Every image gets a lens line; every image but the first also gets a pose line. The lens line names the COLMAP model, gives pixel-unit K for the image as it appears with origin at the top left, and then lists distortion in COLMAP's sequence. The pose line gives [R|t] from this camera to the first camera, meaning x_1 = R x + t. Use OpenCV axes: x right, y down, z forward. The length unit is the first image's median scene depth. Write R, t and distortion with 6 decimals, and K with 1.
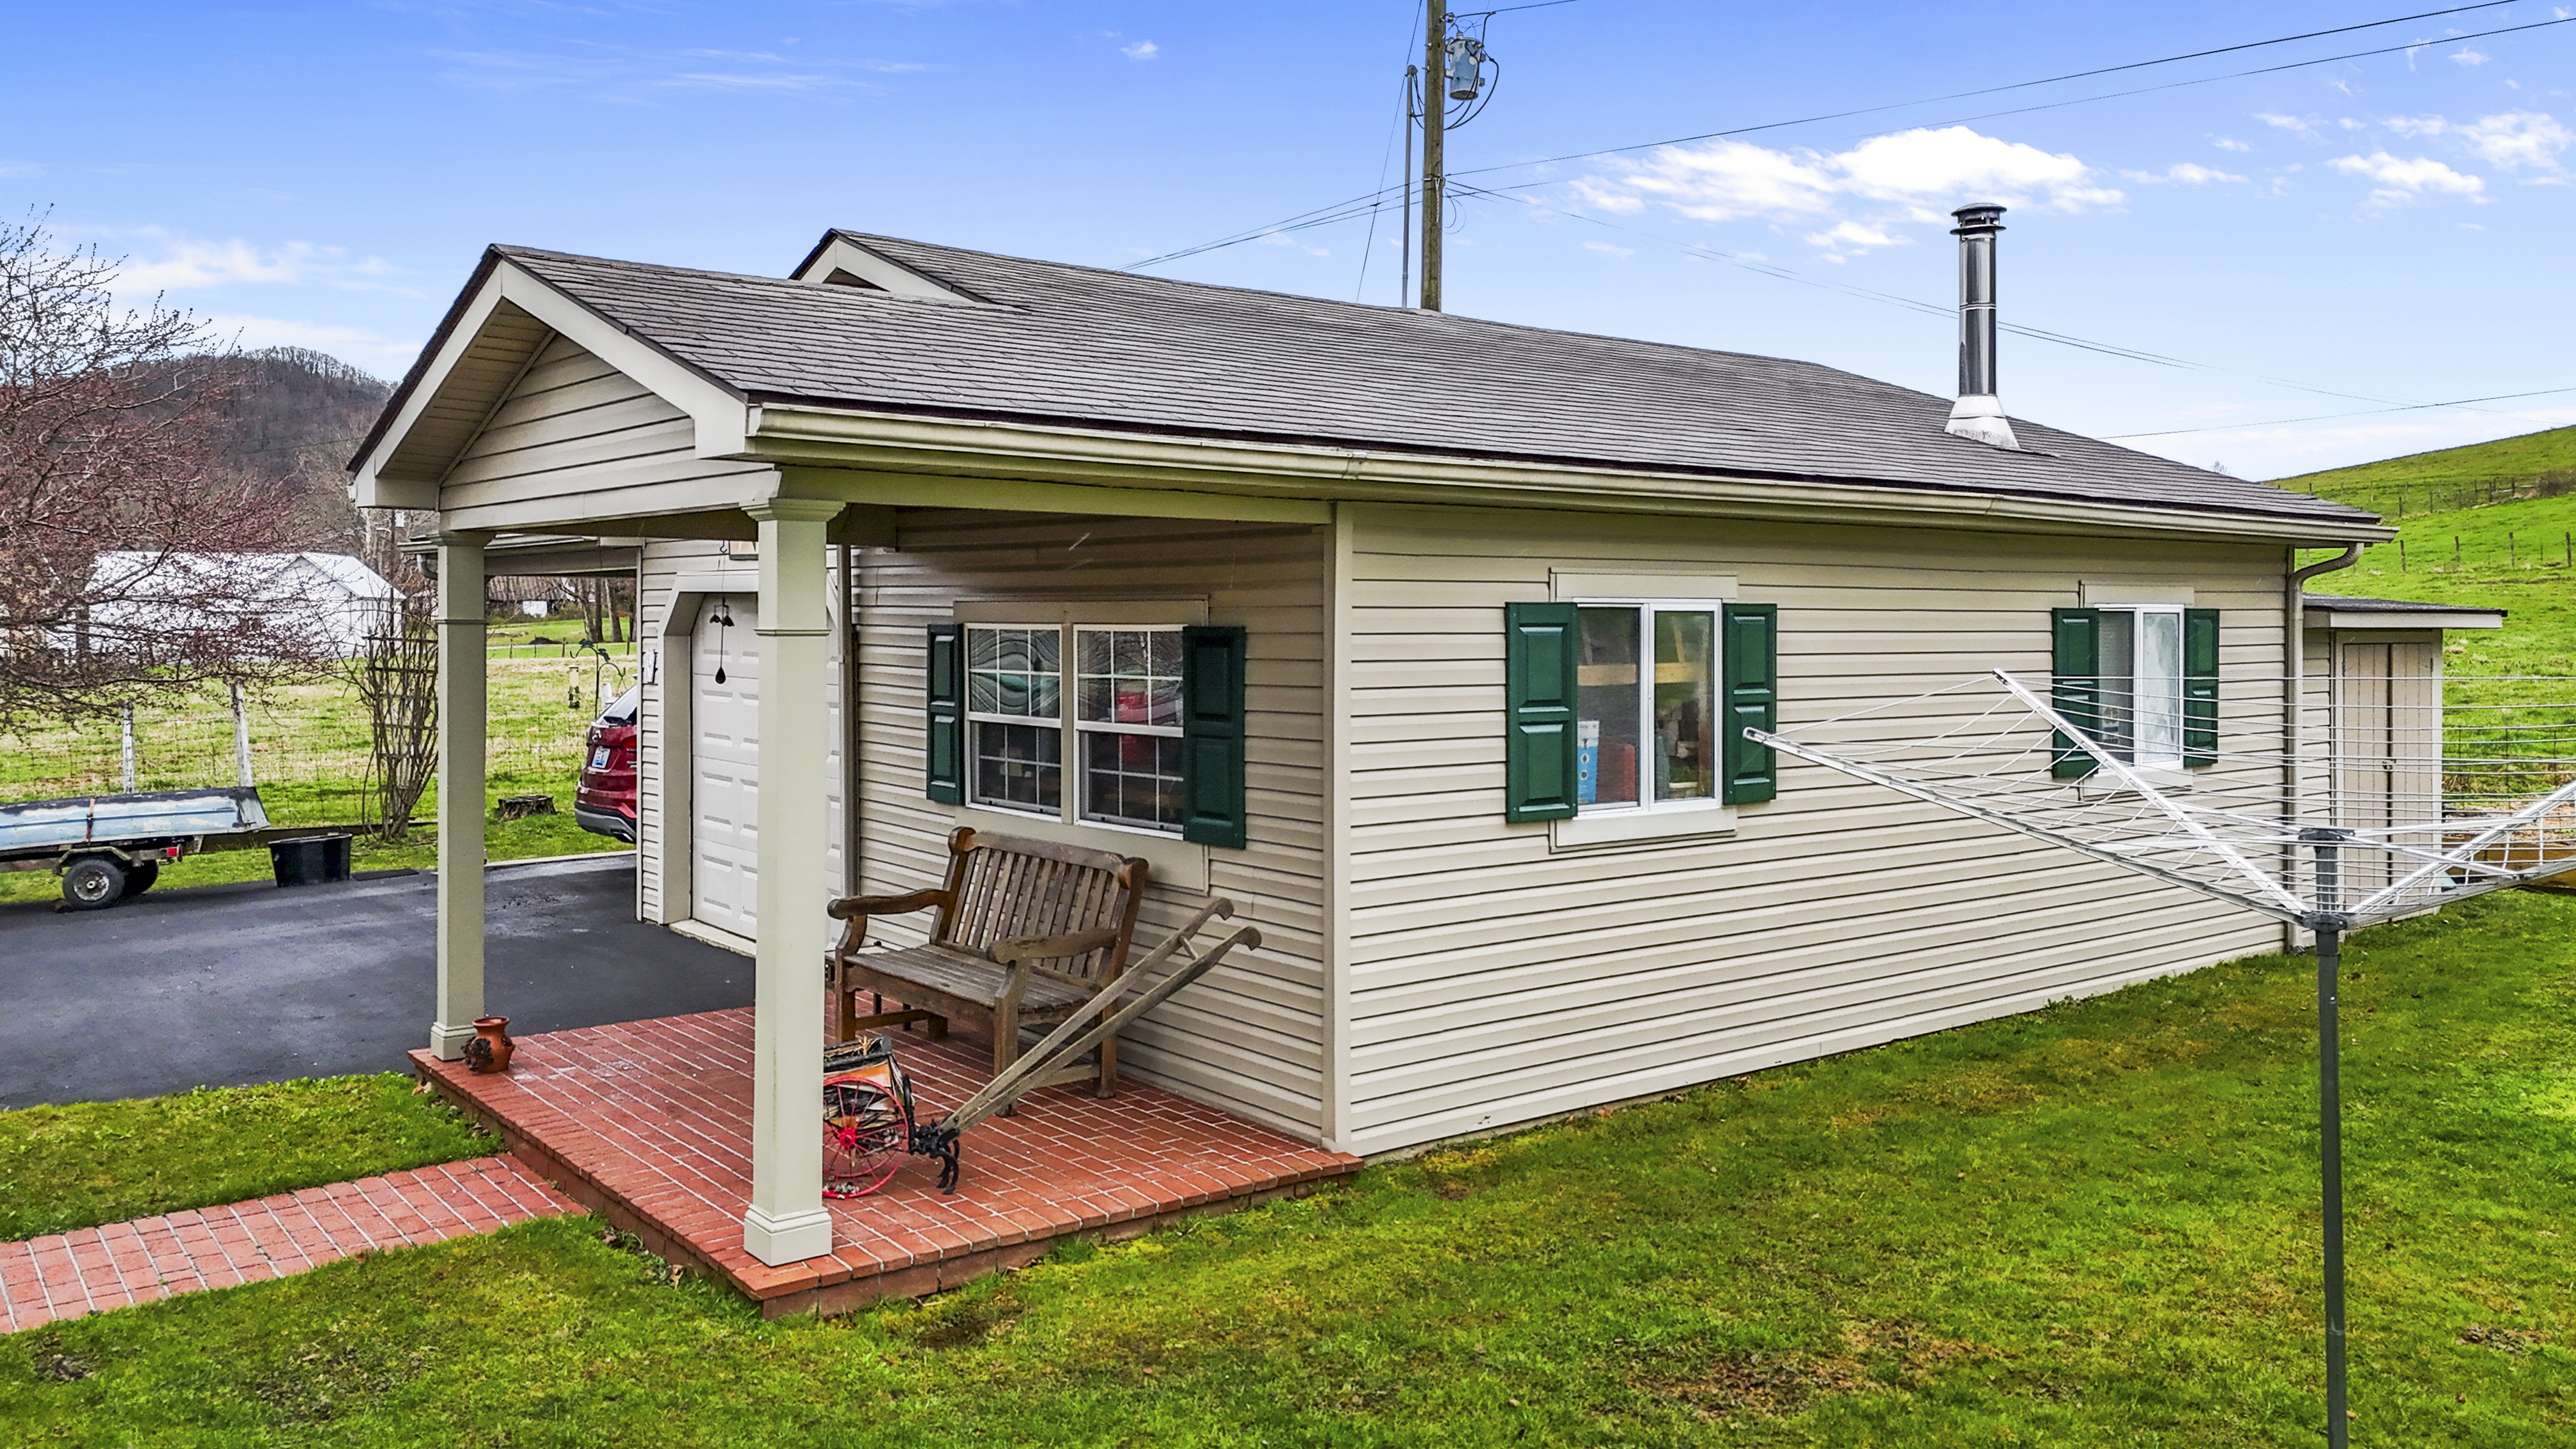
lens RADIAL K [[1880.0, 0, 1288.0], [0, 1880.0, 724.5], [0, 0, 1]] dist [0.053279, -0.007861]
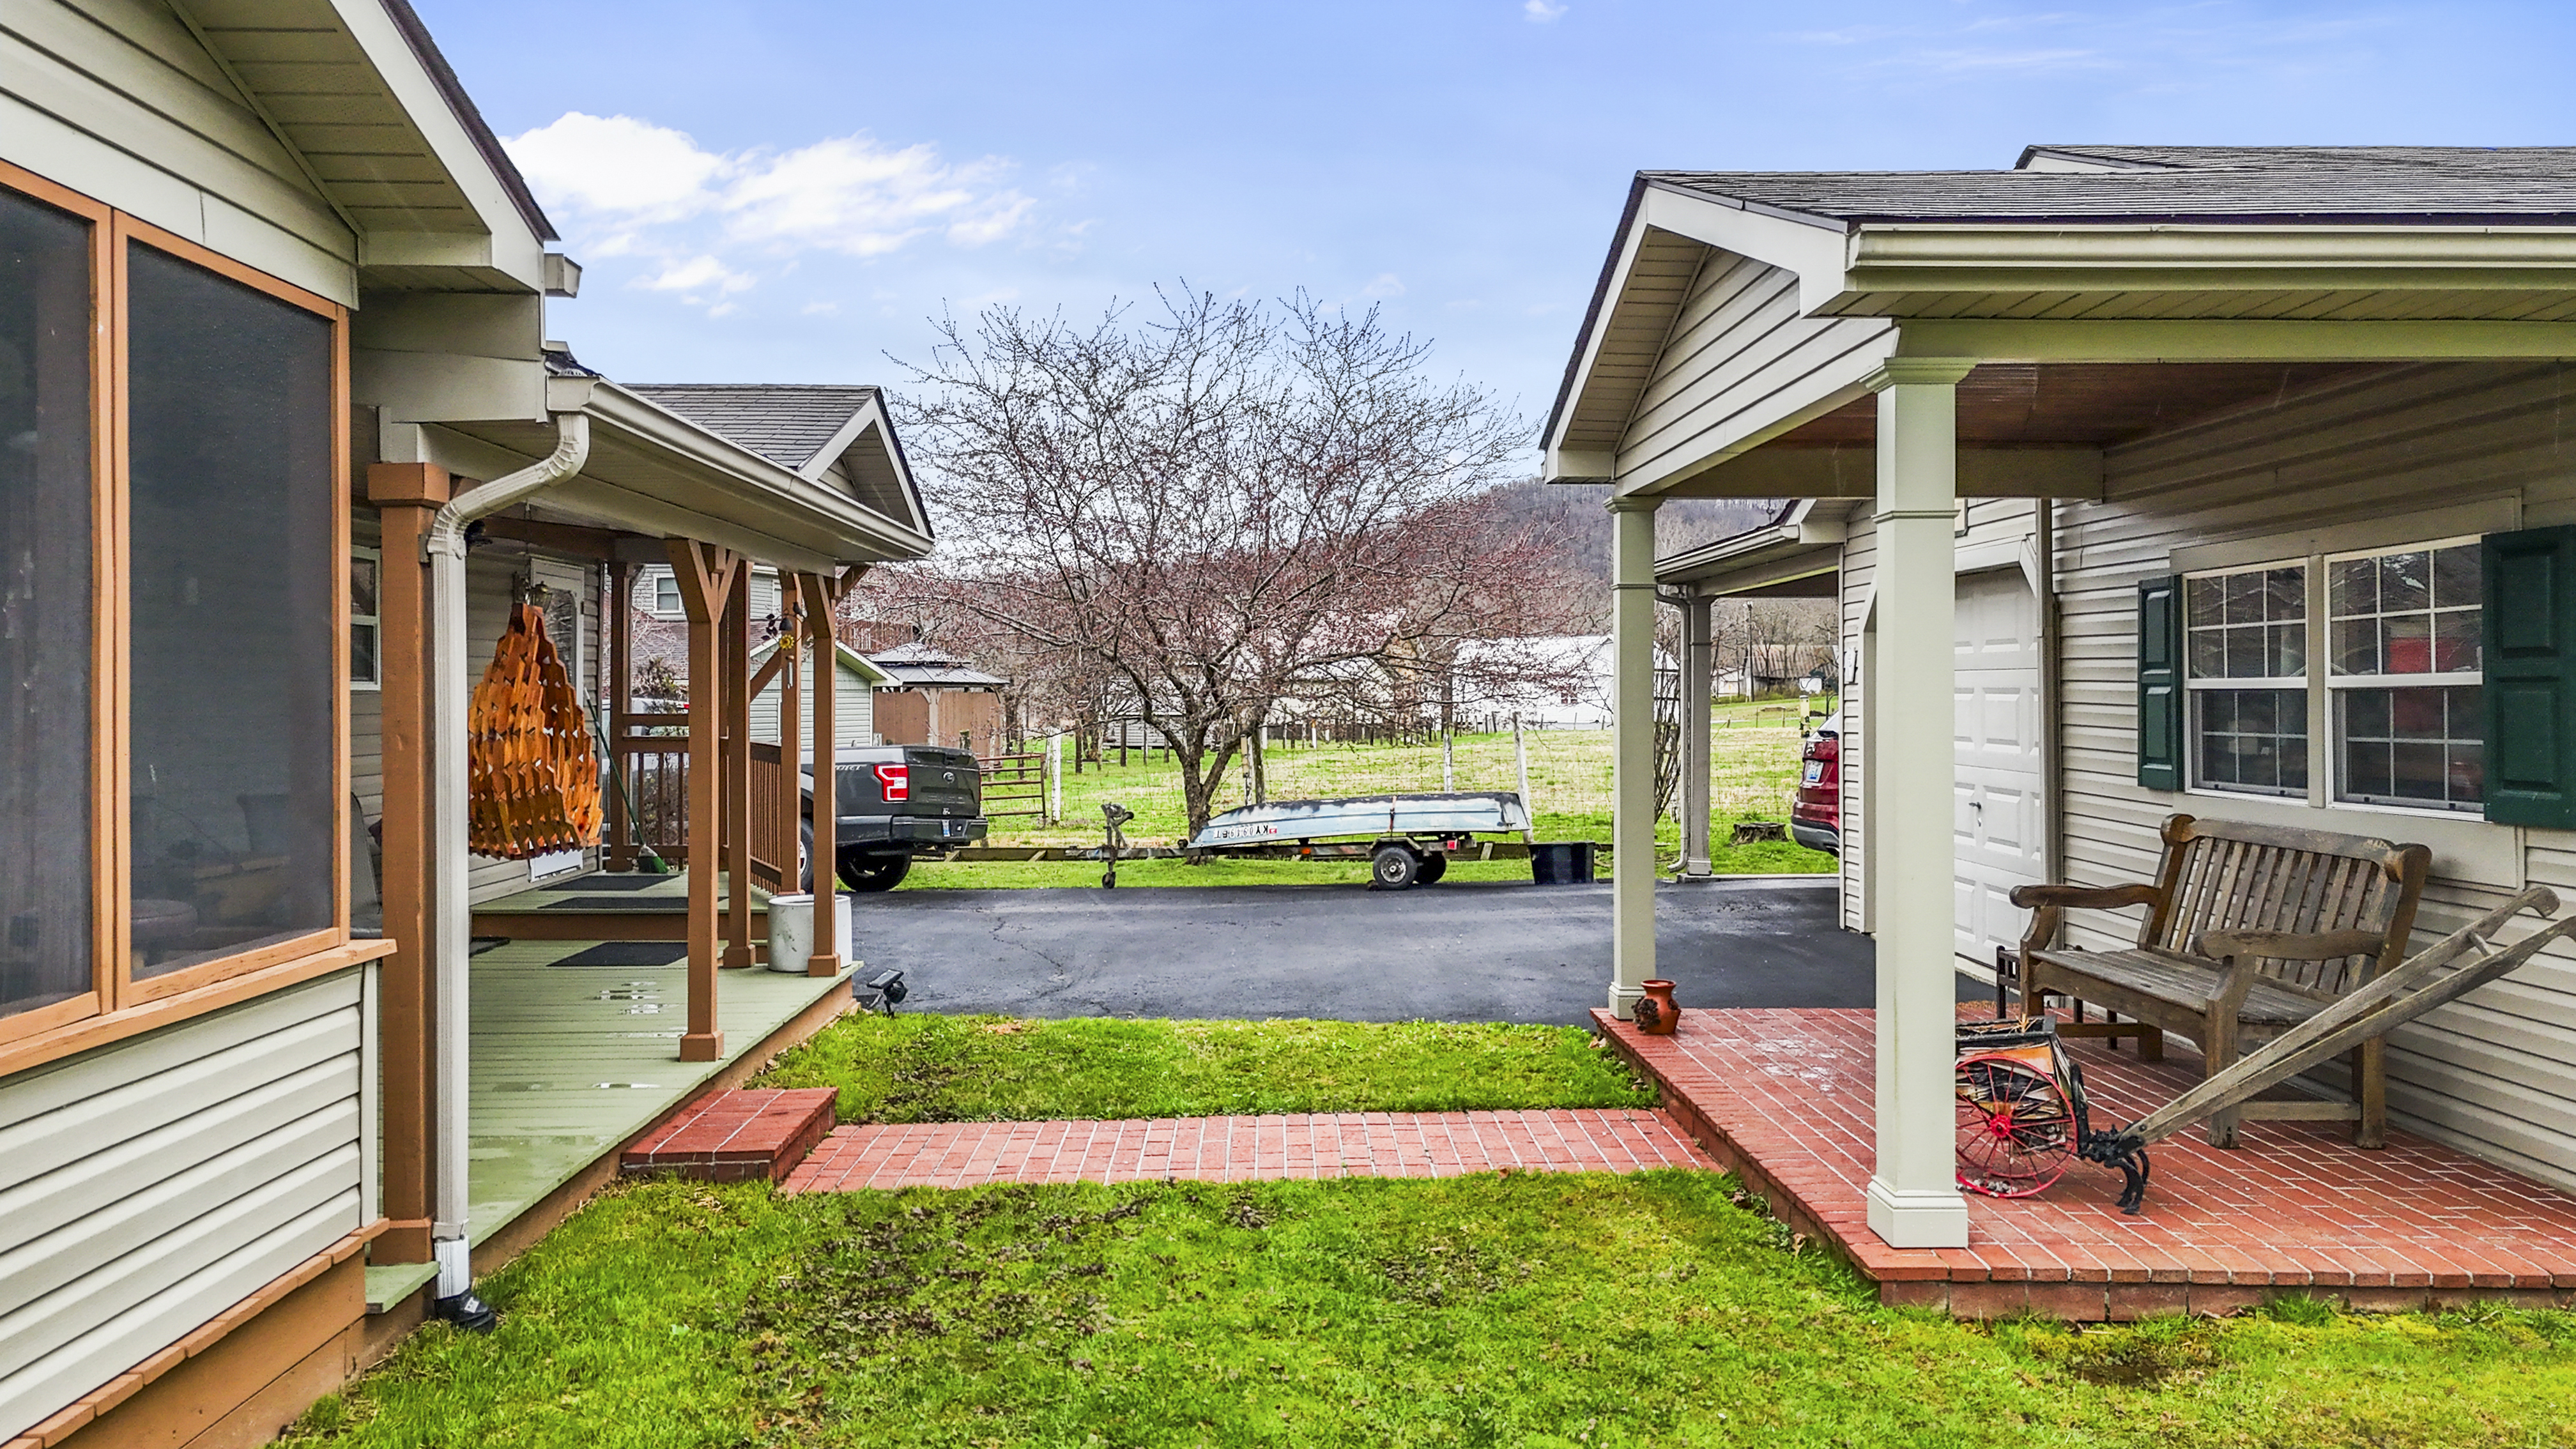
lens RADIAL K [[1880.0, 0, 1288.0], [0, 1880.0, 724.5], [0, 0, 1]] dist [0.053279, -0.007861]
pose [[0.806583, 0.000875, -0.591121, 0.015891], [-0.013754, 0.999756, -0.017286, 0.052209], [0.590961, 0.022073, 0.806398, 0.101196]]
